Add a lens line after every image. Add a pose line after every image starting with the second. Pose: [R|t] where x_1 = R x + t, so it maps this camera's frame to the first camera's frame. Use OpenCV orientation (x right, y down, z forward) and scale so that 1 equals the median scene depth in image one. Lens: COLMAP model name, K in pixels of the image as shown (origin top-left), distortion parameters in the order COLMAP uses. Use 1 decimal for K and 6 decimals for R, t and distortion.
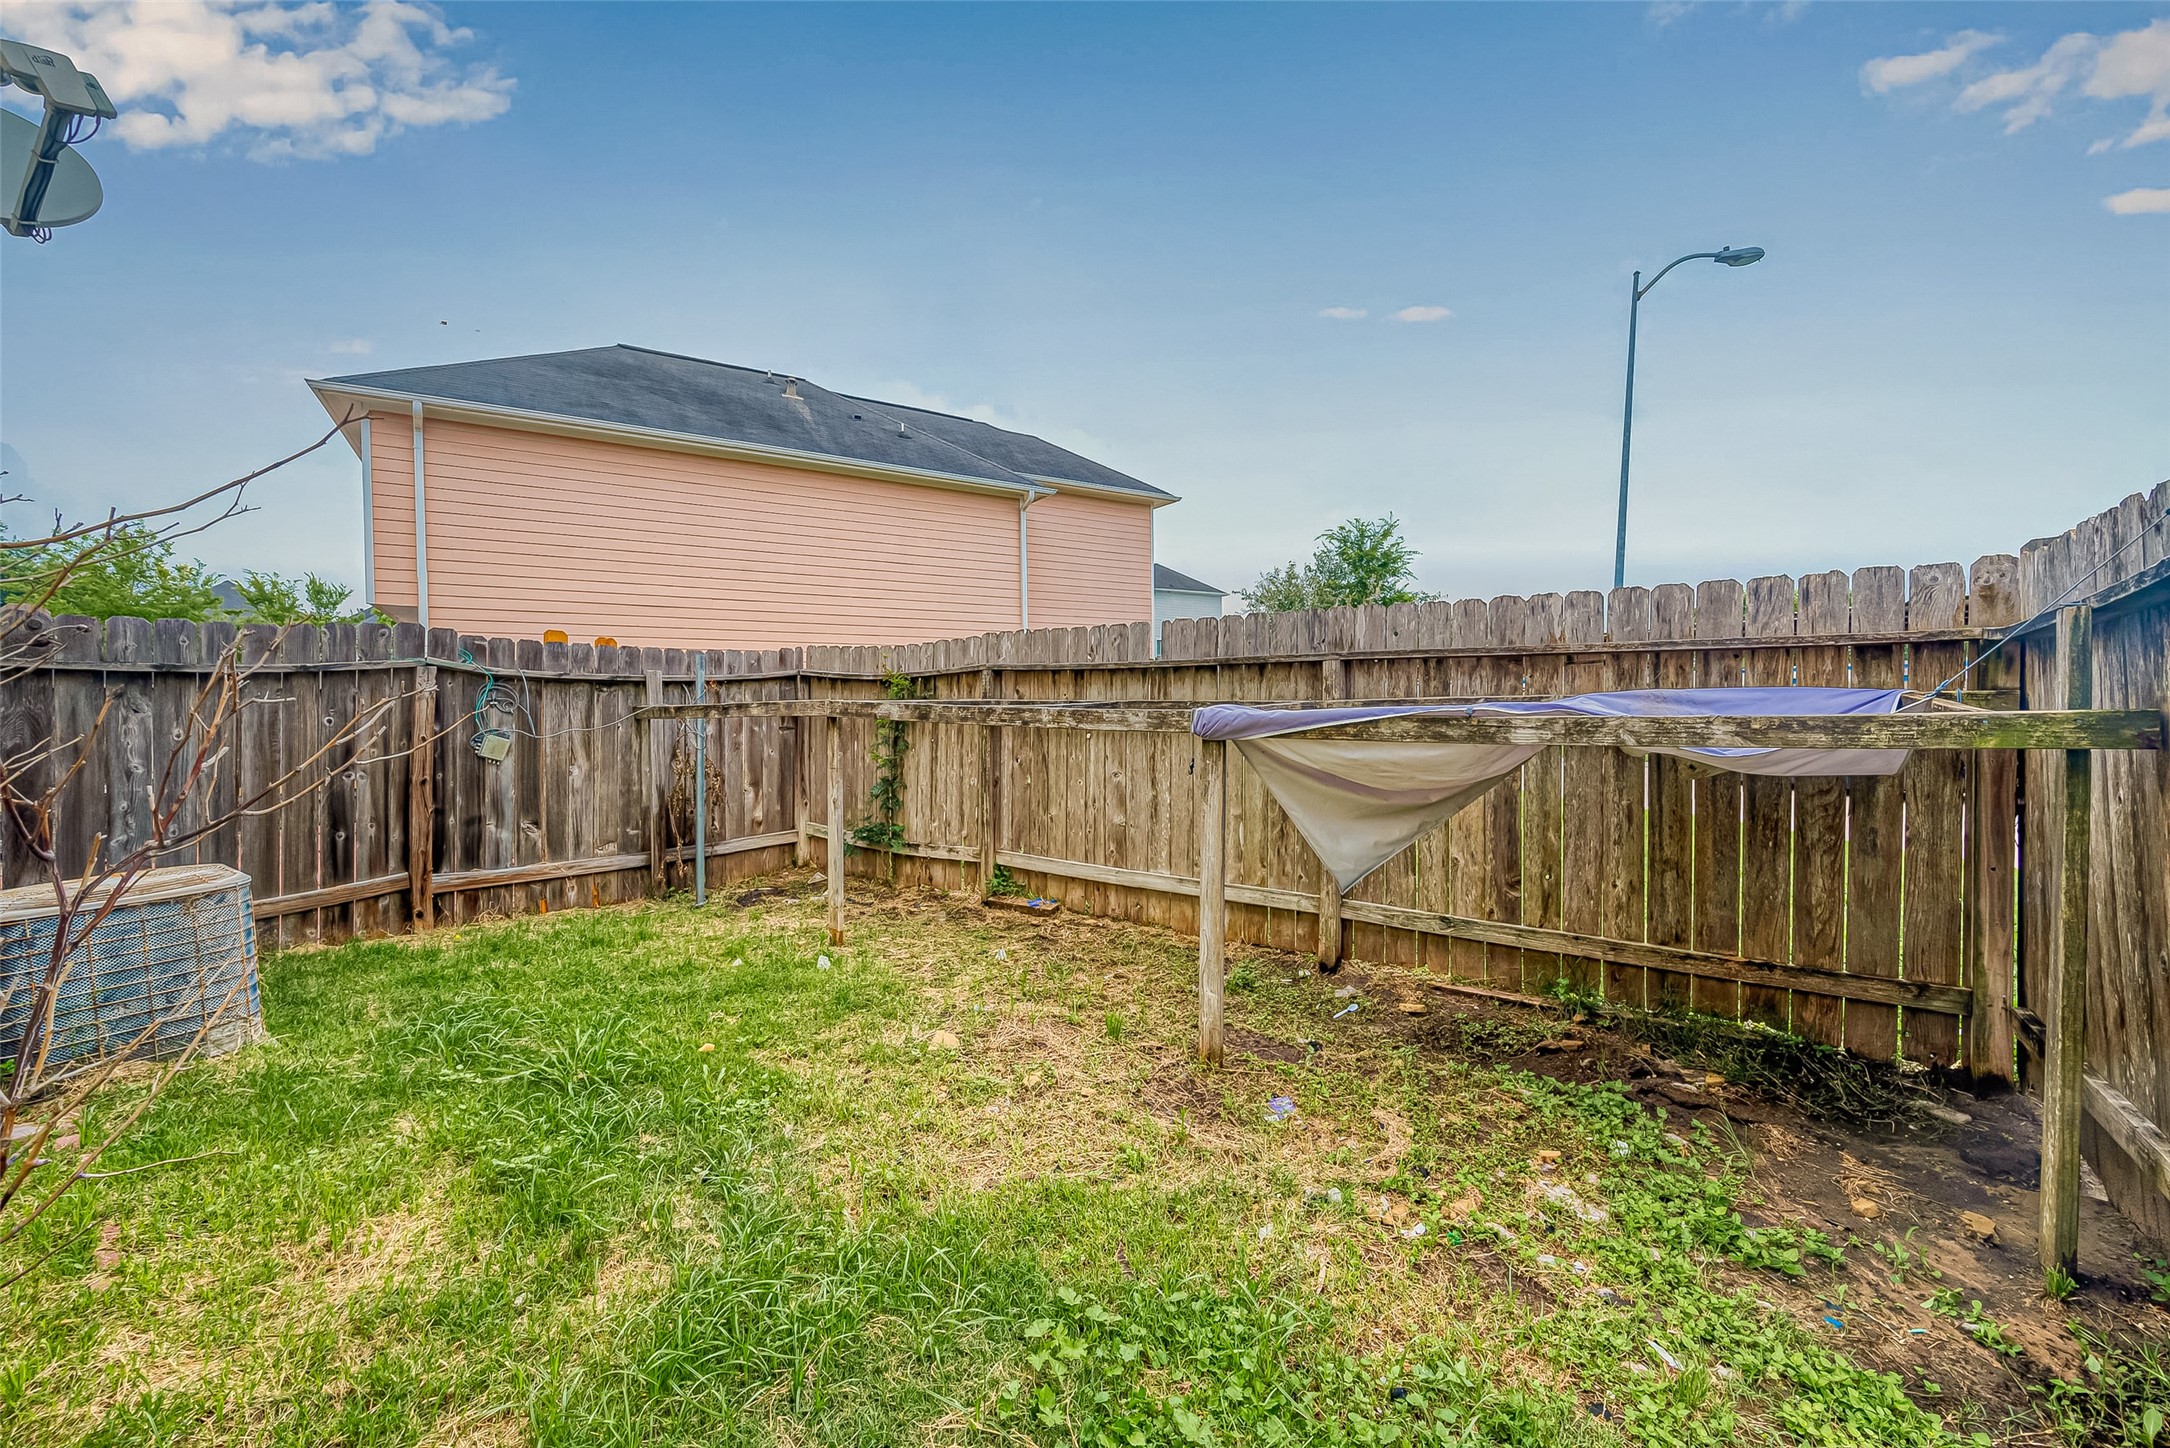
lens RADIAL K [[868.5, 0, 1097.3], [0, 868.5, 721.2], [0, 0, 1]] dist [0.000115, 0.000062]
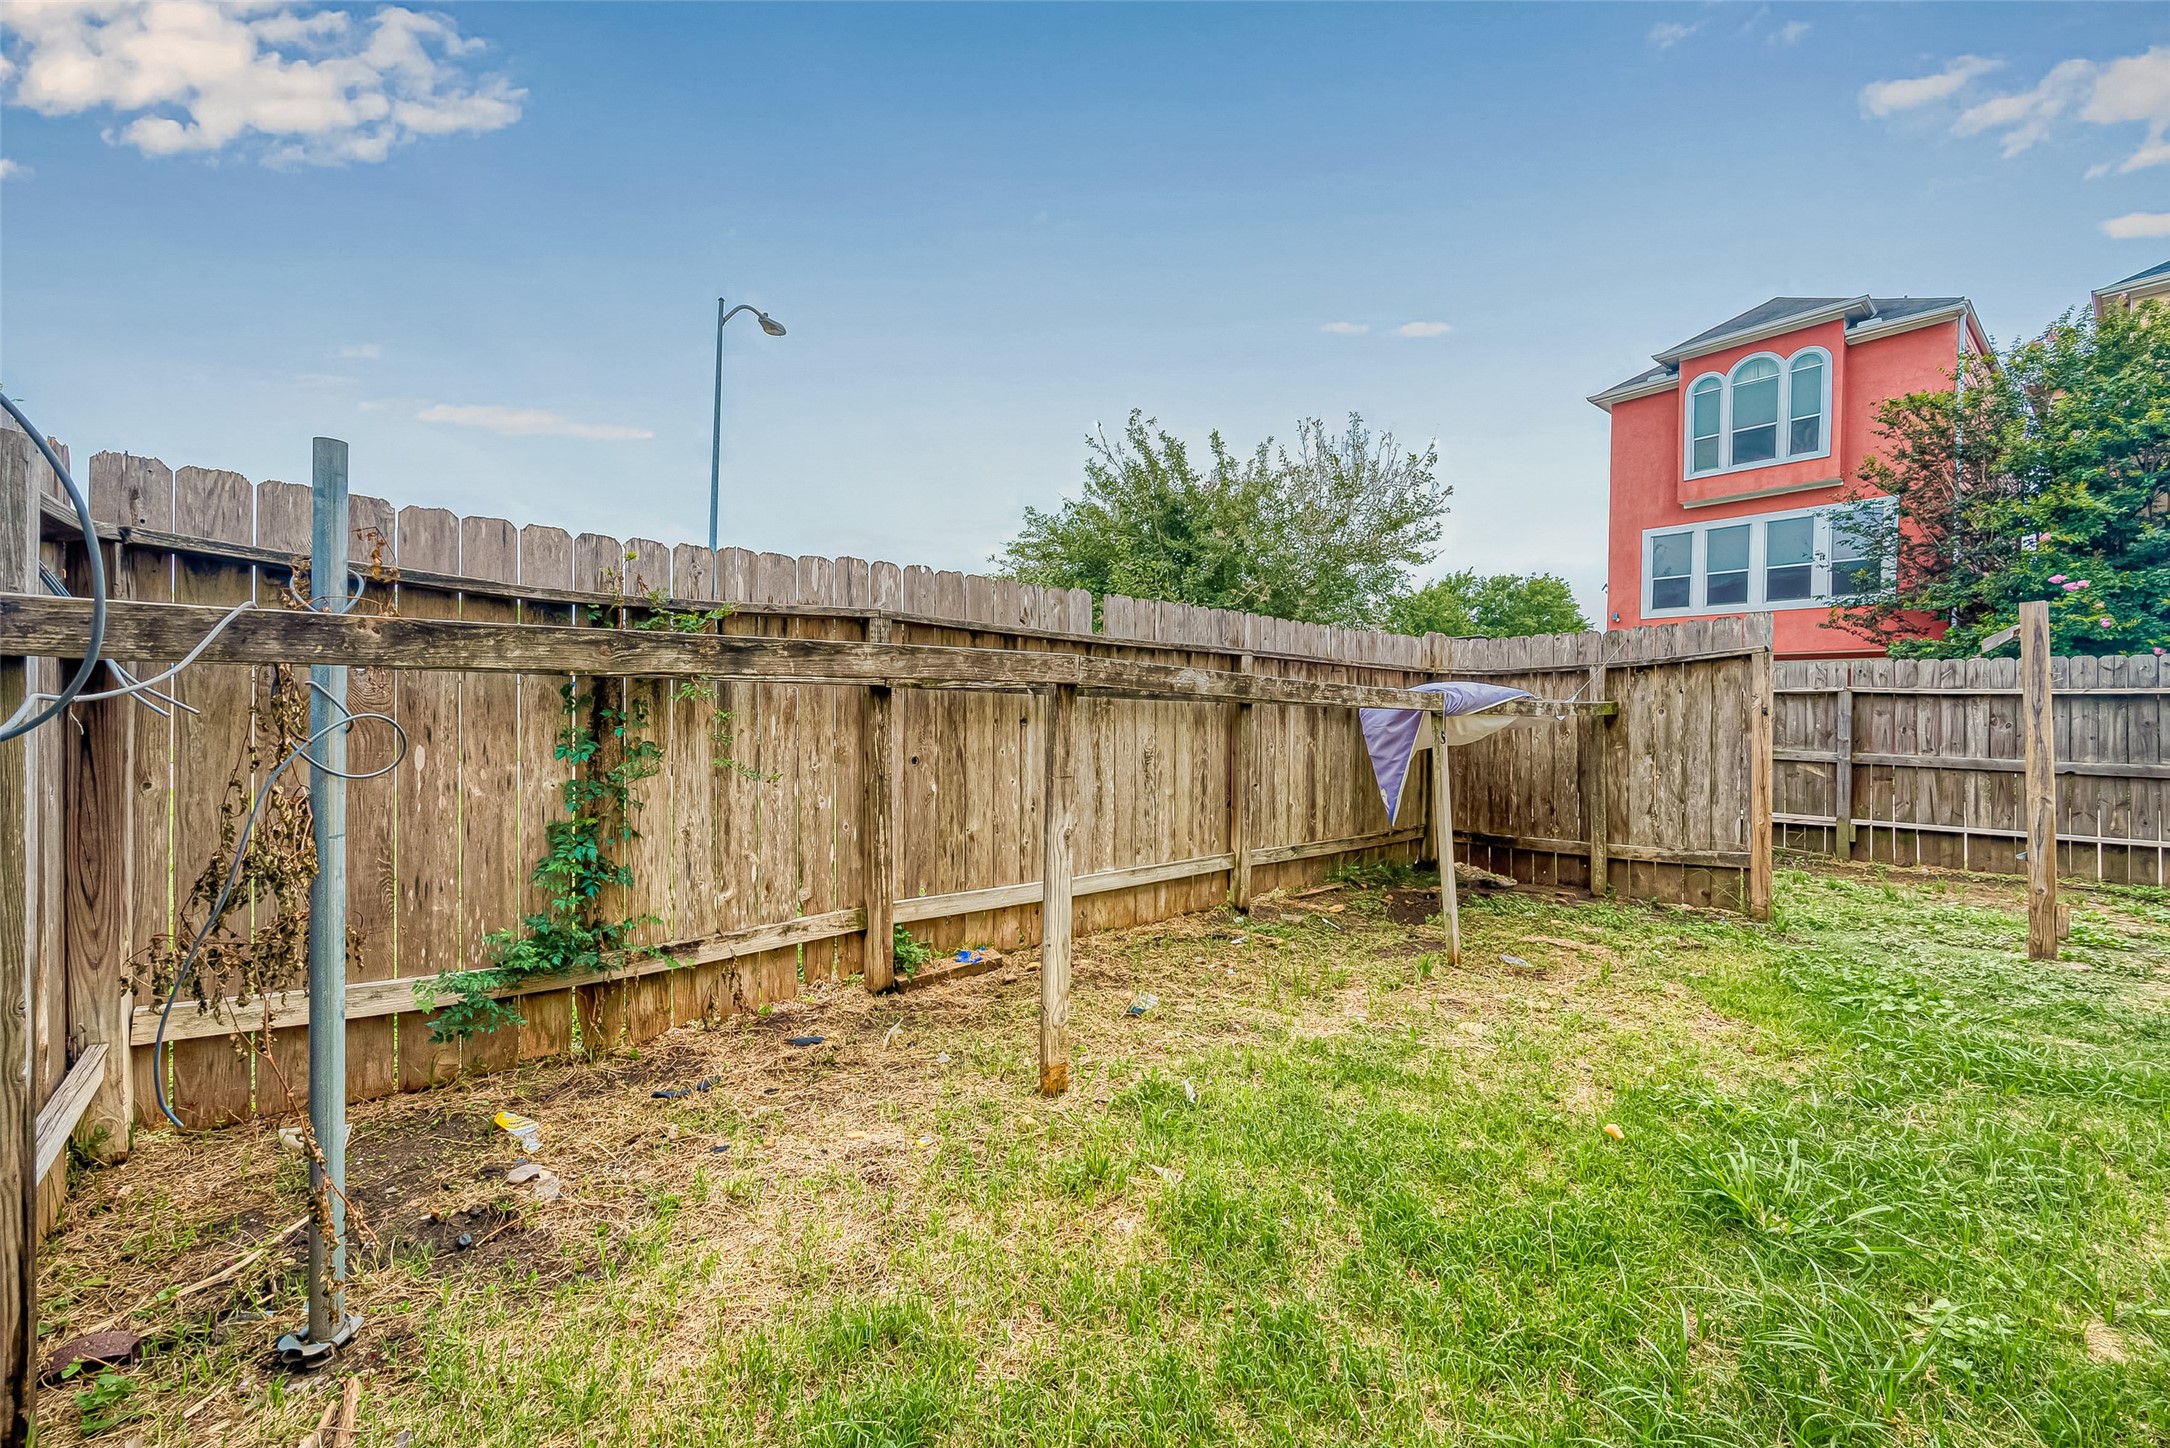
lens RADIAL K [[868.5, 0, 1097.3], [0, 868.5, 721.2], [0, 0, 1]] dist [0.000115, 0.000062]
pose [[0.175805, 0.001489, 0.984424, -0.758988], [0.004437, 0.999987, -0.002305, 0.018422], [-0.984415, 0.004773, 0.175796, 0.780883]]
